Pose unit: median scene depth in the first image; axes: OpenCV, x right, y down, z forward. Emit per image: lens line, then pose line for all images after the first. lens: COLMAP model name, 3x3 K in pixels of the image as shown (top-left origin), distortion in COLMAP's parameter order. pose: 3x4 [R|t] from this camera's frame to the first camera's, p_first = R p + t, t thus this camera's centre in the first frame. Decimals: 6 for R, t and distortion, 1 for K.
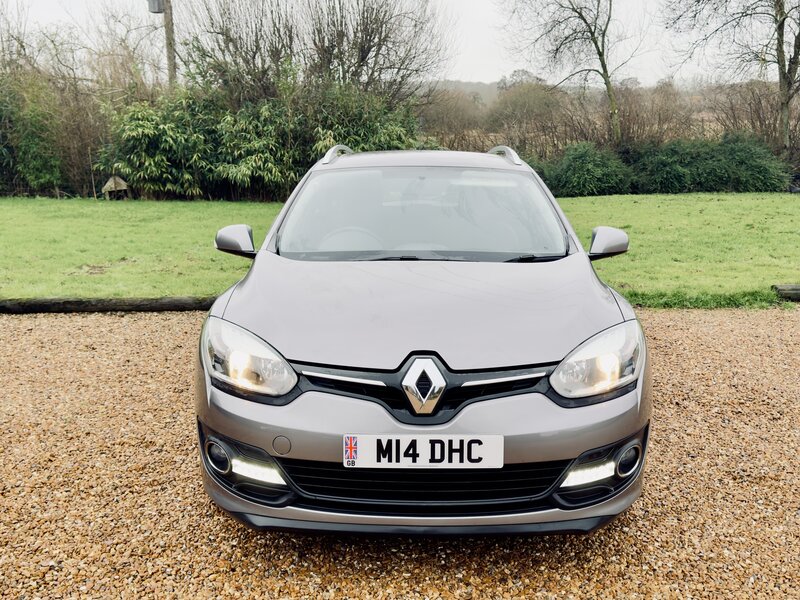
lens RADIAL K [[880.8, 0, 400.9], [0, 880.8, 305.1], [0, 0, 1]] dist [0.194944, -0.428506]
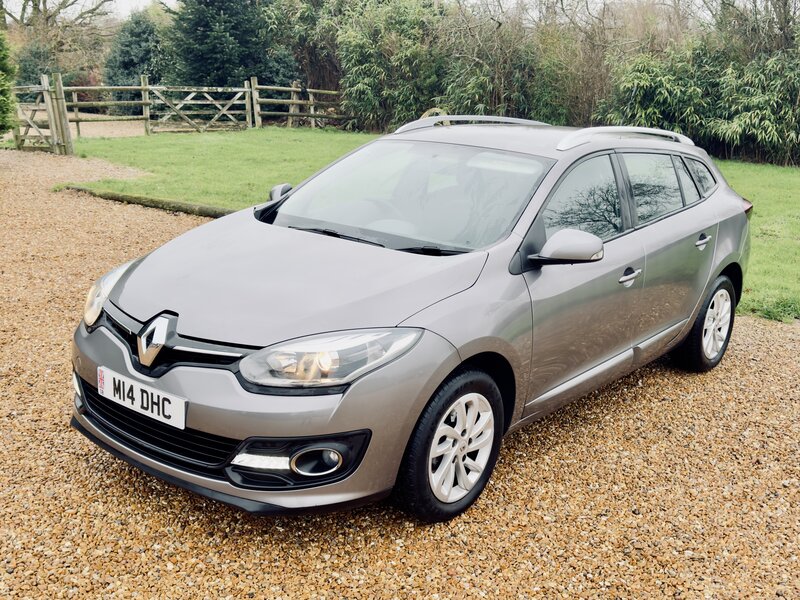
lens RADIAL K [[879.8, 0, 403.9], [0, 879.8, 297.8], [0, 0, 1]] dist [0.204917, -0.458731]
pose [[0.784404, 0.182693, -0.592734, 0.139183], [-0.152337, 0.983111, 0.101418, -0.018738], [0.601251, 0.010743, 0.798988, 0.042646]]
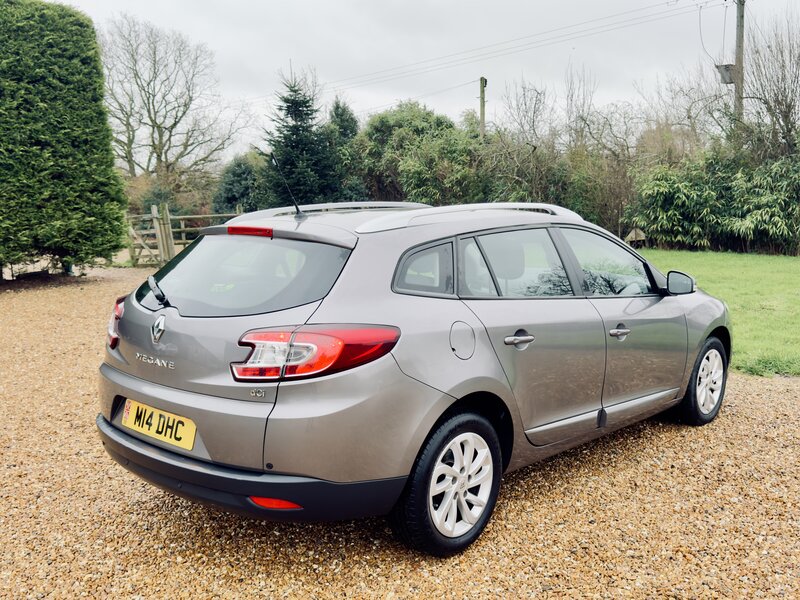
lens RADIAL K [[776.5, 0, 402.7], [0, 776.5, 298.6], [0, 0, 1]] dist [0.179356, -0.378697]
pose [[0.728832, 0.081826, -0.679786, 0.166040], [-0.118311, 0.992950, -0.007325, -0.009101], [0.674394, 0.085765, 0.733374, 0.048842]]
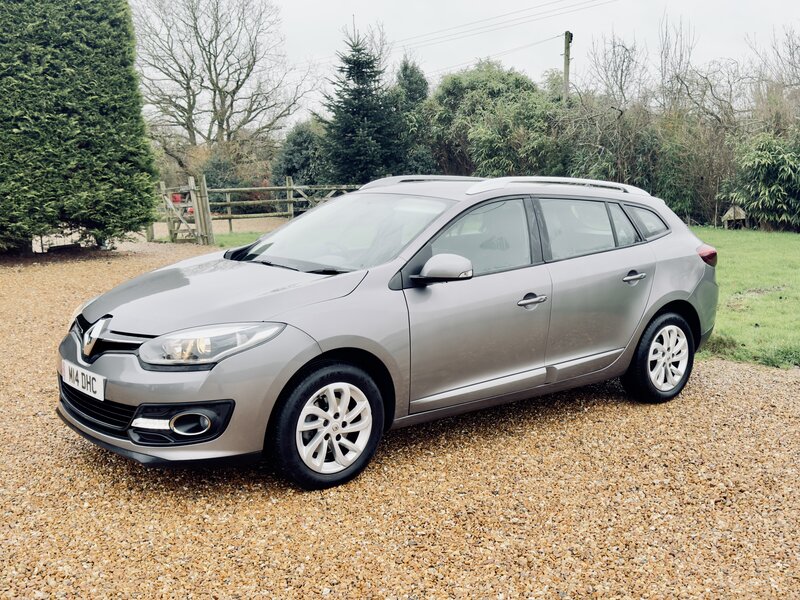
lens RADIAL K [[880.8, 0, 400.9], [0, 880.8, 305.1], [0, 0, 1]] dist [0.194944, -0.428506]
pose [[0.645524, 0.113406, -0.755273, 0.218633], [-0.138042, 0.989952, 0.030660, -0.011373], [0.751161, 0.084467, 0.654692, 0.060443]]
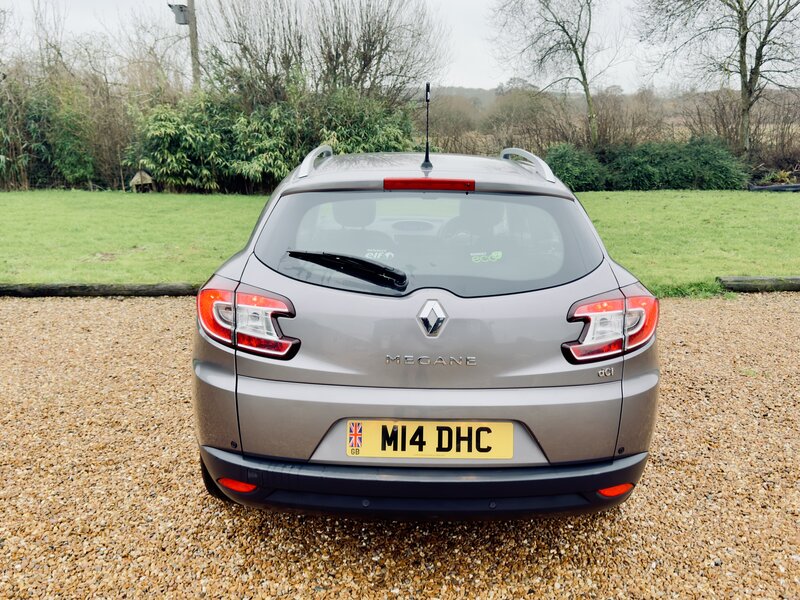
lens RADIAL K [[776.5, 0, 399.9], [0, 776.5, 311.6], [0, 0, 1]] dist [0.181058, -0.383323]
pose [[0.999901, 0.009400, -0.010431, 0.015898], [-0.009064, 0.999455, 0.031744, -0.003003], [0.010724, -0.031646, 0.999442, 0.012277]]
